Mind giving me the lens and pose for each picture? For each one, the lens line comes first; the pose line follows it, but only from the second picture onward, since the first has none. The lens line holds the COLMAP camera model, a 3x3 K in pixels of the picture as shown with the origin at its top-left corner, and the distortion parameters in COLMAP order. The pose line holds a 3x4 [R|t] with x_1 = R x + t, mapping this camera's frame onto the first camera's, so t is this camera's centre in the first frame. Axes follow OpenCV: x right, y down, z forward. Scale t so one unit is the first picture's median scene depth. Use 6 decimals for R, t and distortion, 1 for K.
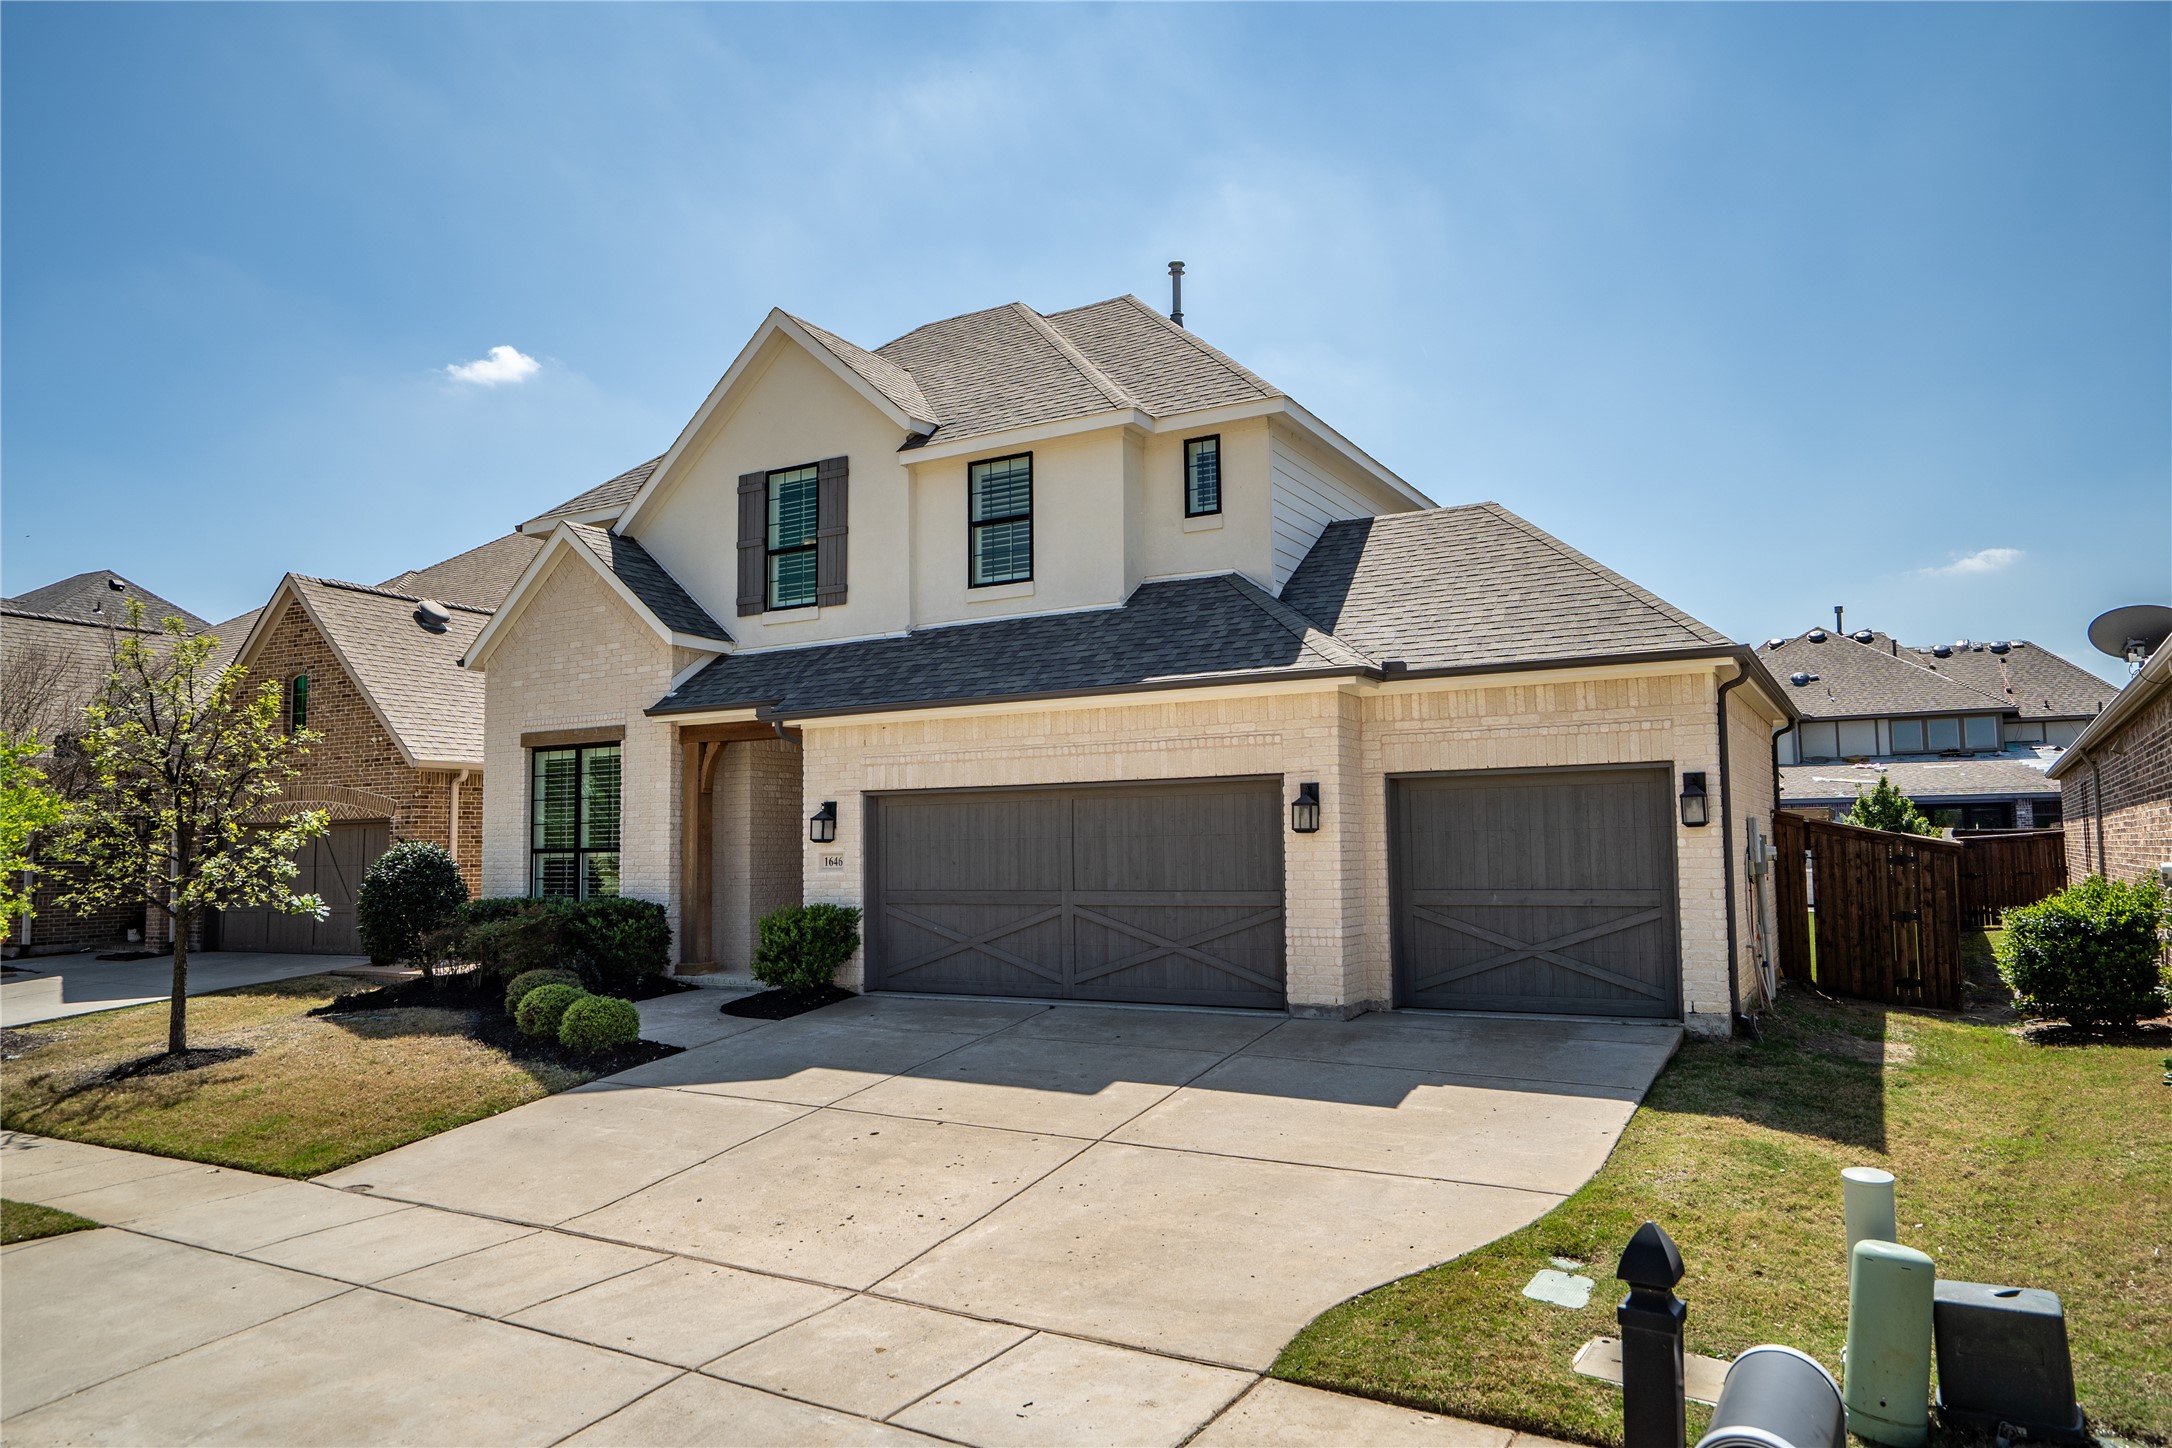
lens RADIAL K [[1375.8, 0, 1086.0], [0, 1375.8, 724.0], [0, 0, 1]] dist [0.000594, 0.000034]
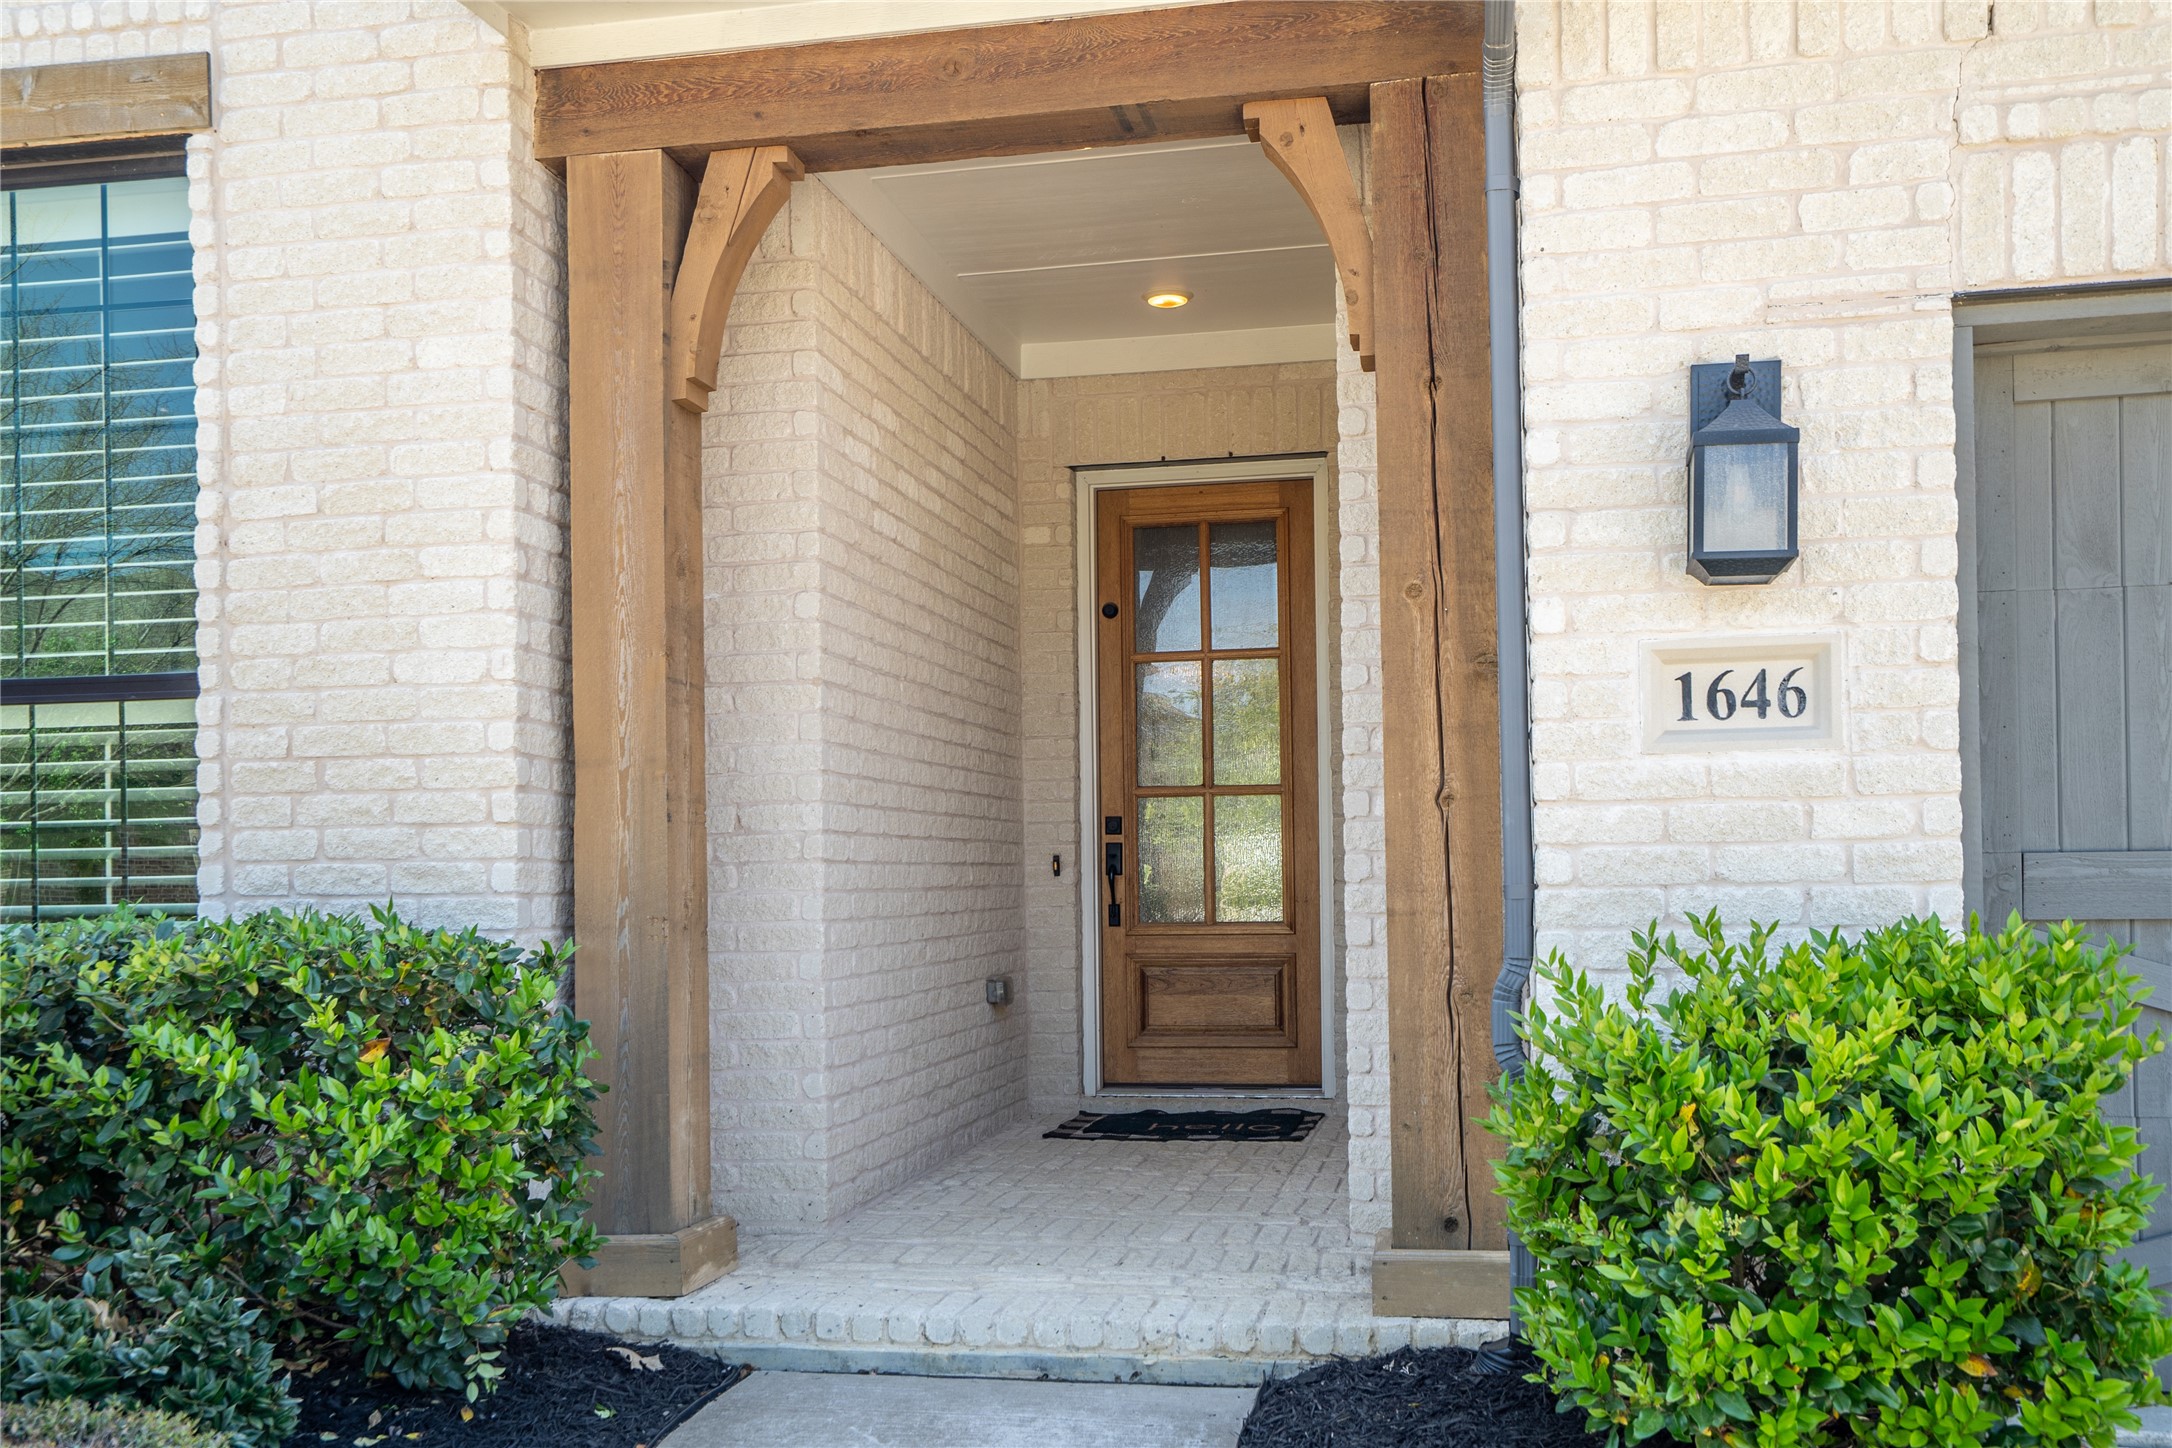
lens RADIAL K [[1873.6, 0, 1086.8], [0, 1873.6, 851.2], [0, 0, 1]] dist [0.031833, 0.002440]
pose [[0.947958, 0.007107, 0.318316, -0.322710], [-0.028886, 0.997548, 0.063752, 0.100544], [-0.317082, -0.069628, 0.945839, 0.741765]]
